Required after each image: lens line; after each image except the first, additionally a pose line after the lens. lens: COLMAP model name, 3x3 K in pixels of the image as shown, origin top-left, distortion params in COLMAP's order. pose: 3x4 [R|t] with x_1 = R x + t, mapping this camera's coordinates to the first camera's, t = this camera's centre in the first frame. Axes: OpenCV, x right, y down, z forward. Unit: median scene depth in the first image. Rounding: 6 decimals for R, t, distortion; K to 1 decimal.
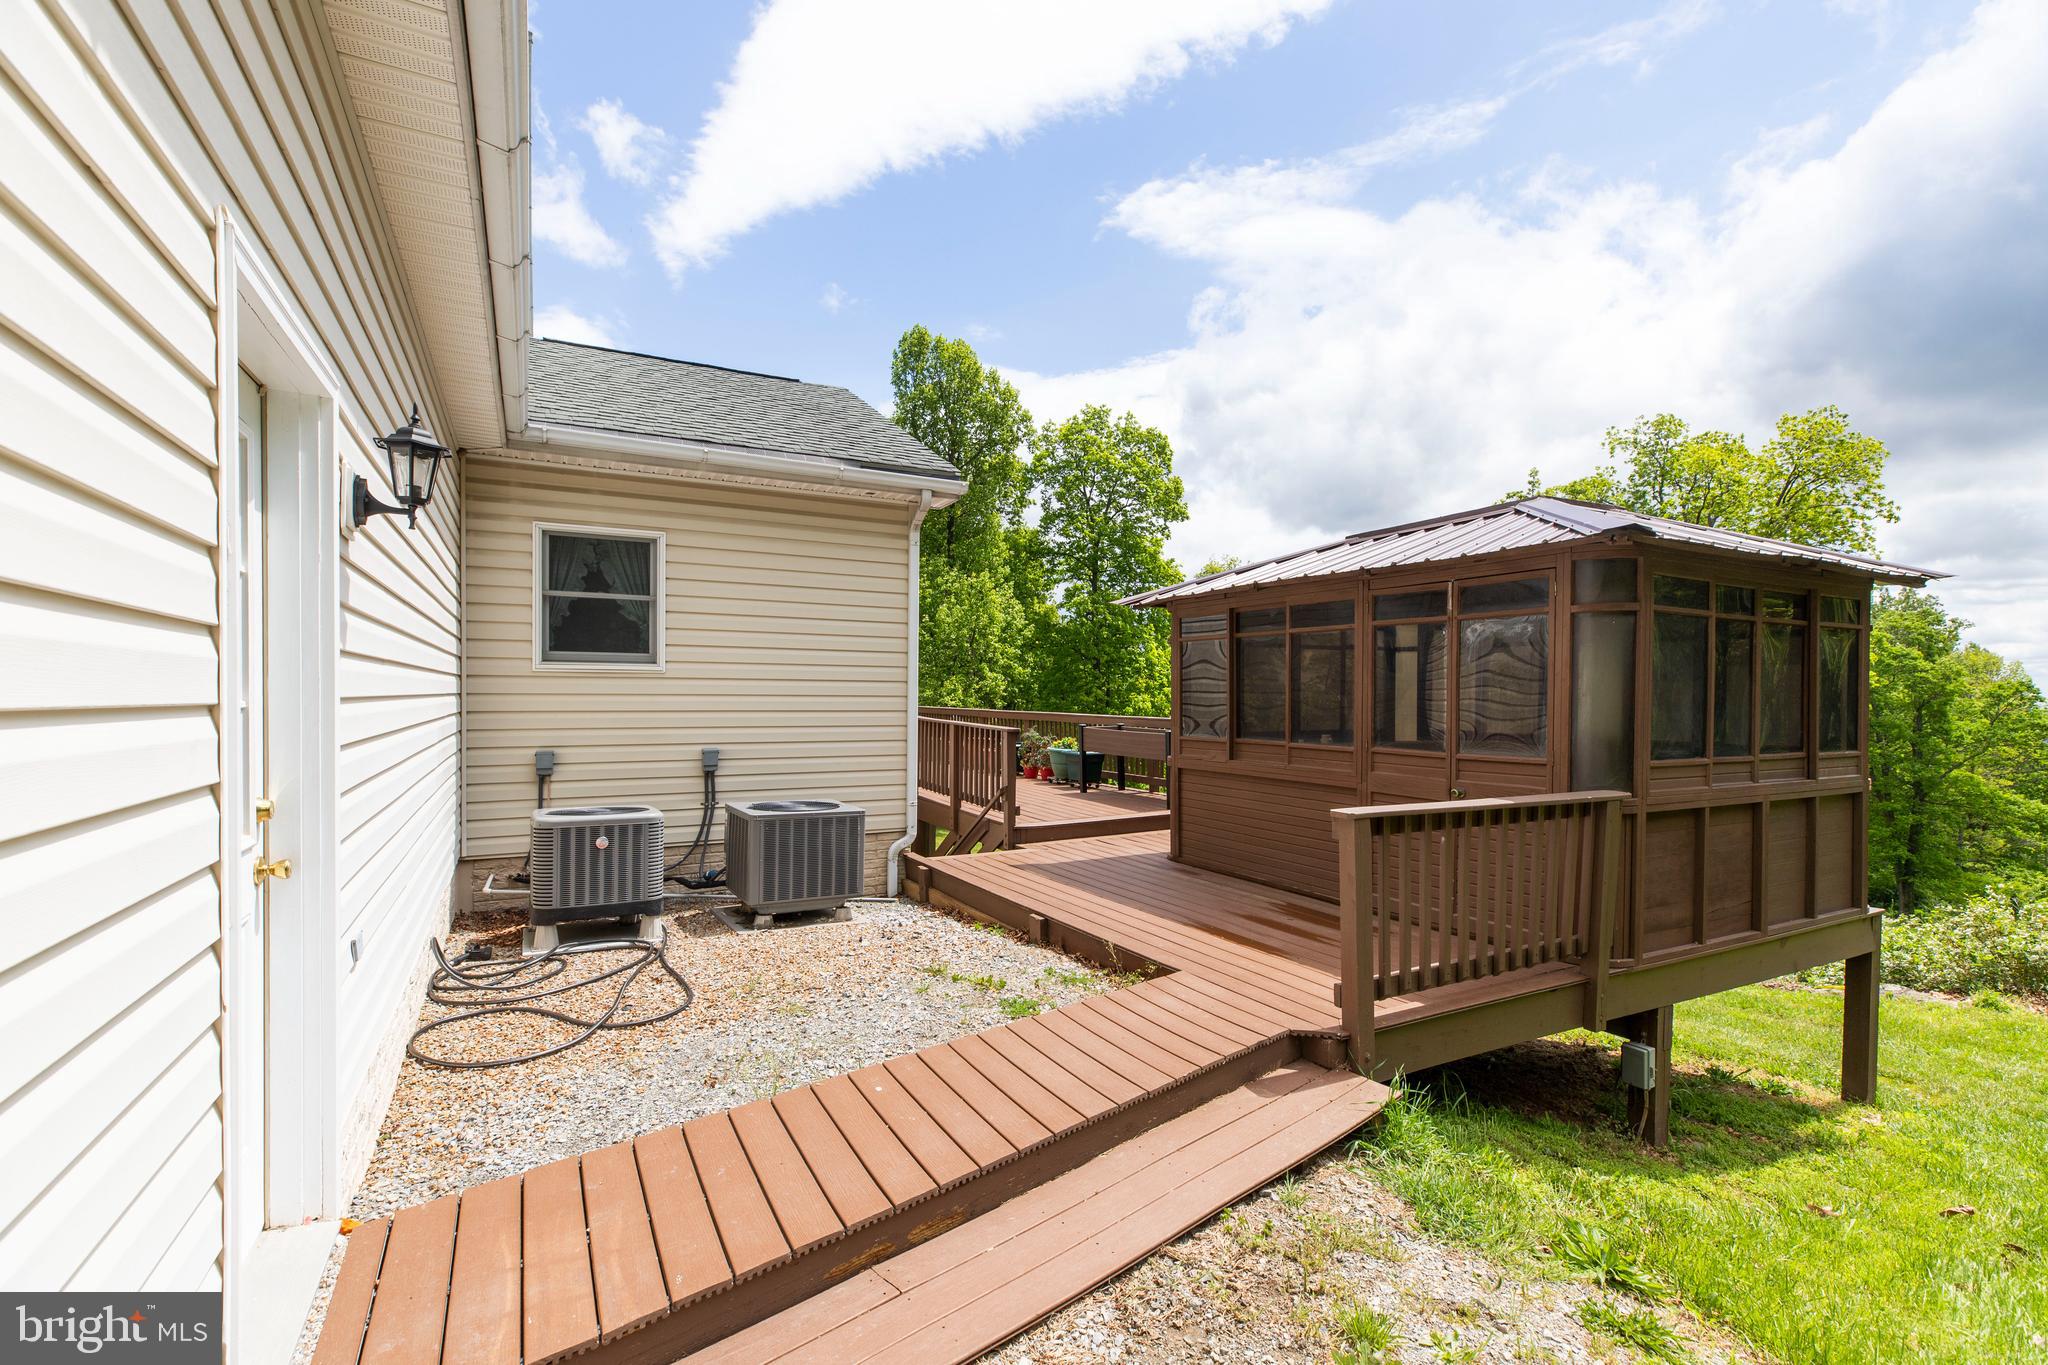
lens RADIAL K [[924.2, 0, 1004.9], [0, 924.2, 692.4], [0, 0, 1]] dist [0.004271, -0.000668]
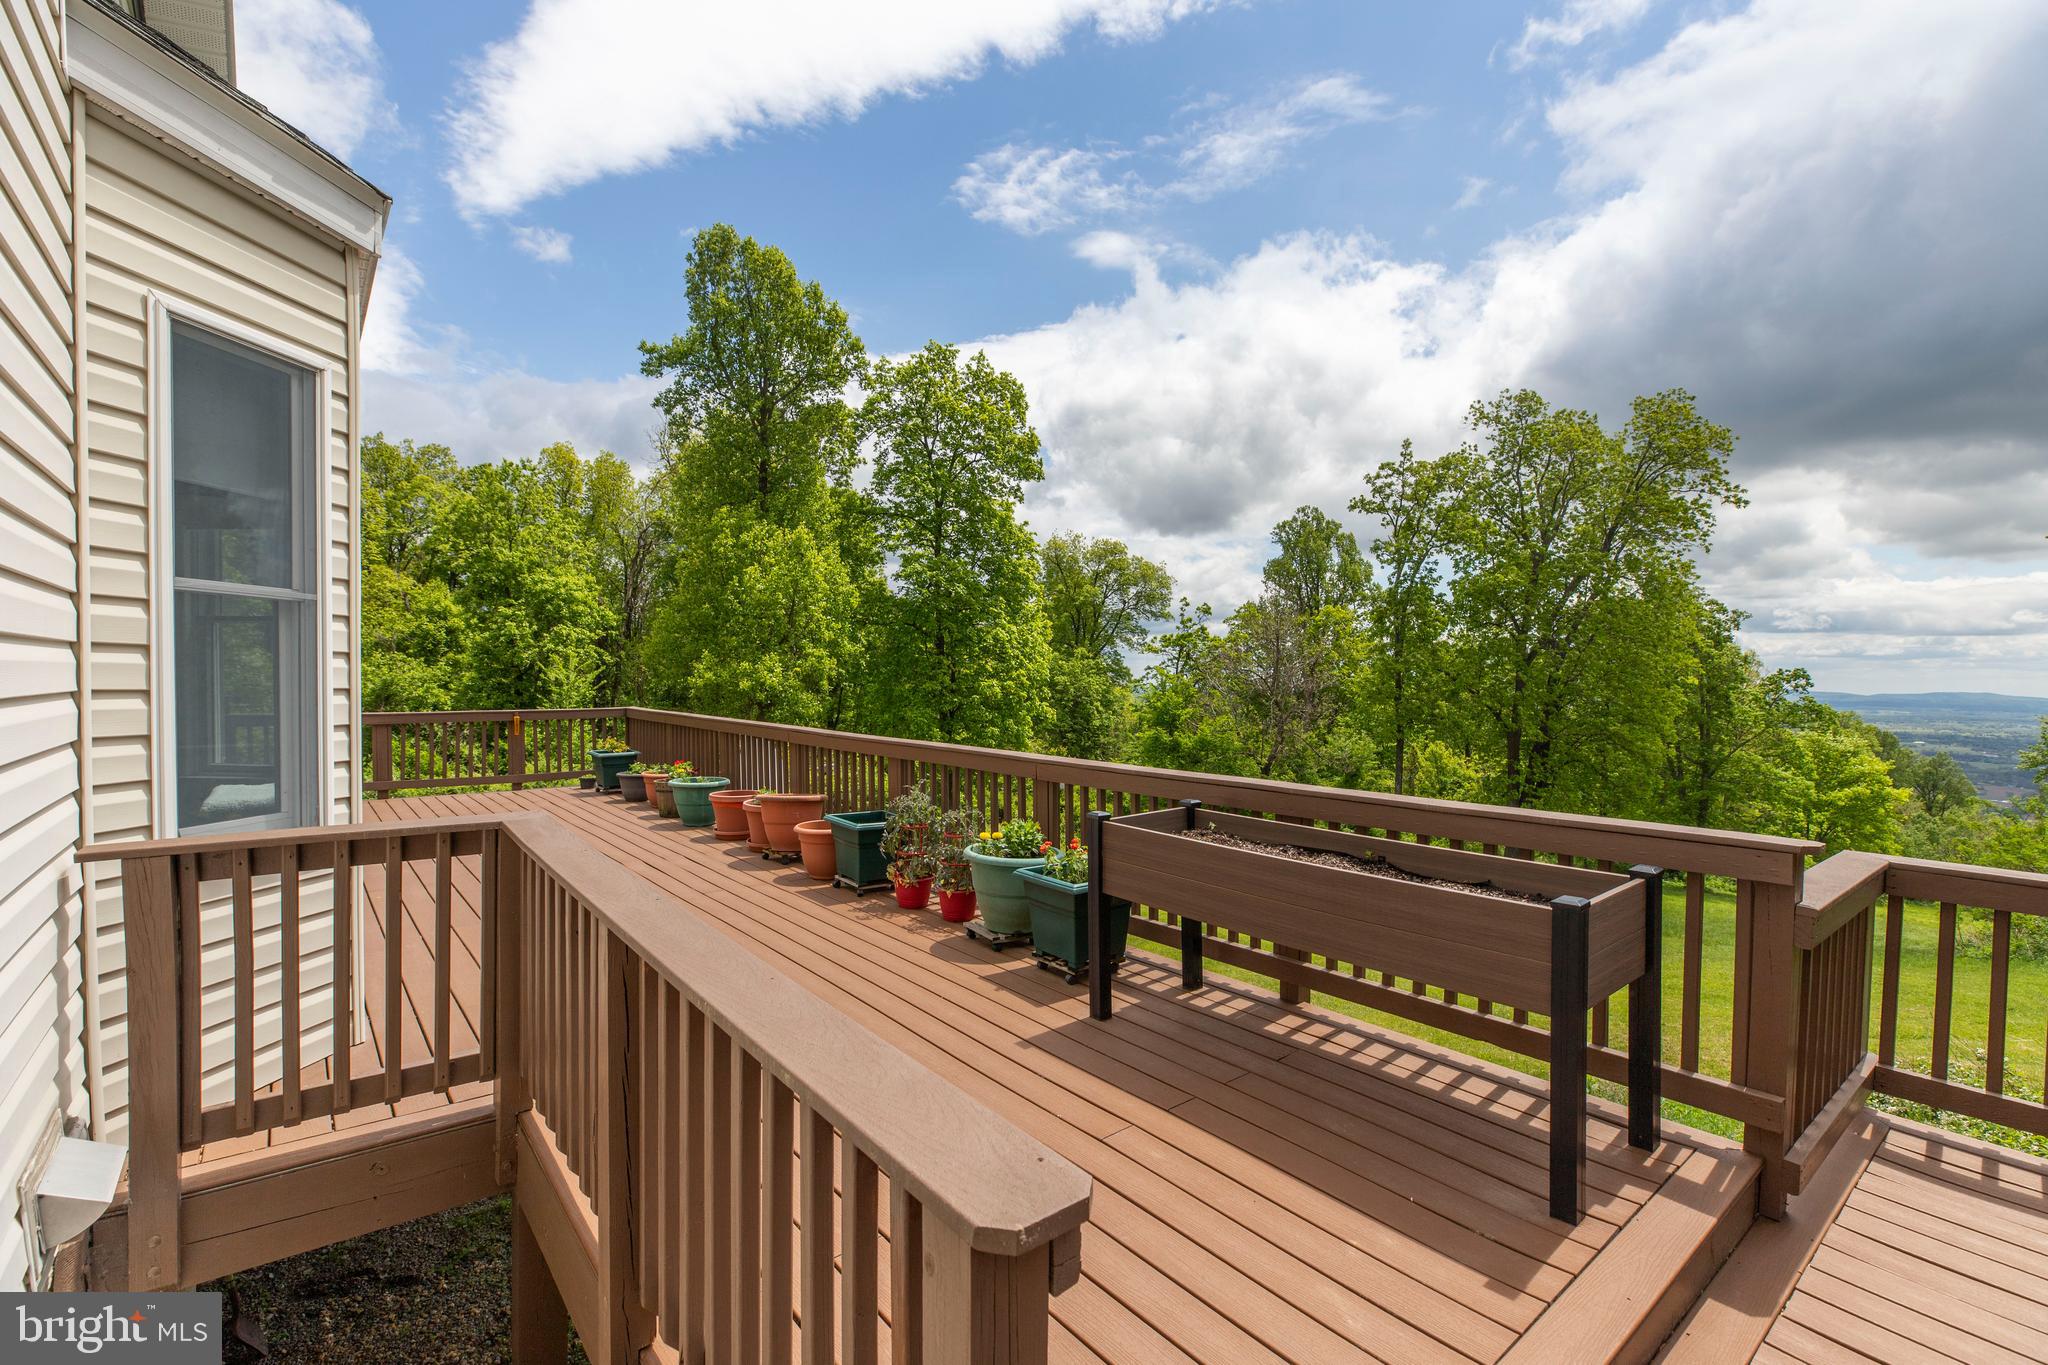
lens RADIAL K [[924.2, 0, 1008.6], [0, 924.2, 695.0], [0, 0, 1]] dist [0.004271, -0.000668]
pose [[0.981772, -0.002946, 0.190039, -0.001843], [-0.001247, 0.999758, 0.021943, -0.002579], [-0.190057, -0.021780, 0.981531, 0.139966]]
